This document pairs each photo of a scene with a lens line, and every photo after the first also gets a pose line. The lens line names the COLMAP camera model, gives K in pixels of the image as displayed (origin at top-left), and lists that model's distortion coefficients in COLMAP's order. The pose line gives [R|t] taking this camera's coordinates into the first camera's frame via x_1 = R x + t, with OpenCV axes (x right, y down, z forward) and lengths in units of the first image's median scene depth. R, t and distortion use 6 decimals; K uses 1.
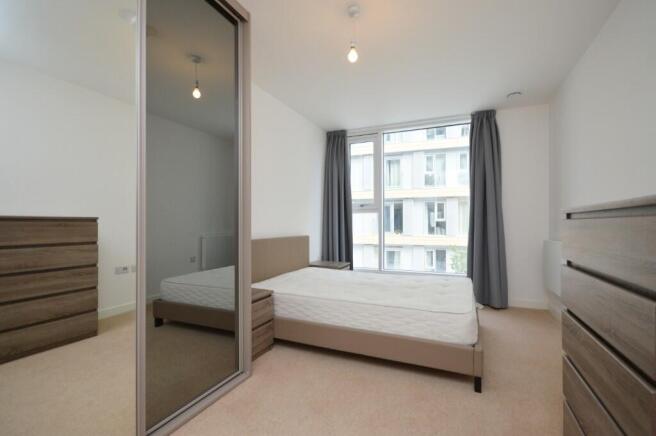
lens RADIAL K [[301.4, 0, 328.0], [0, 301.4, 218.0], [0, 0, 1]] dist [-0.000029, 0.000143]
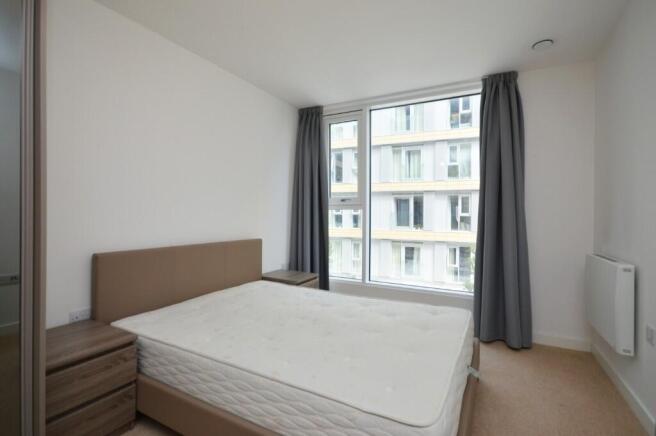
lens RADIAL K [[301.1, 0, 327.2], [0, 301.1, 207.6], [0, 0, 1]] dist [0.000332, -0.000108]
pose [[0.996494, 0.011790, -0.082828, 0.142496], [-0.012456, 0.999894, -0.007527, -0.016768], [0.082731, 0.008532, 0.996535, 0.207681]]
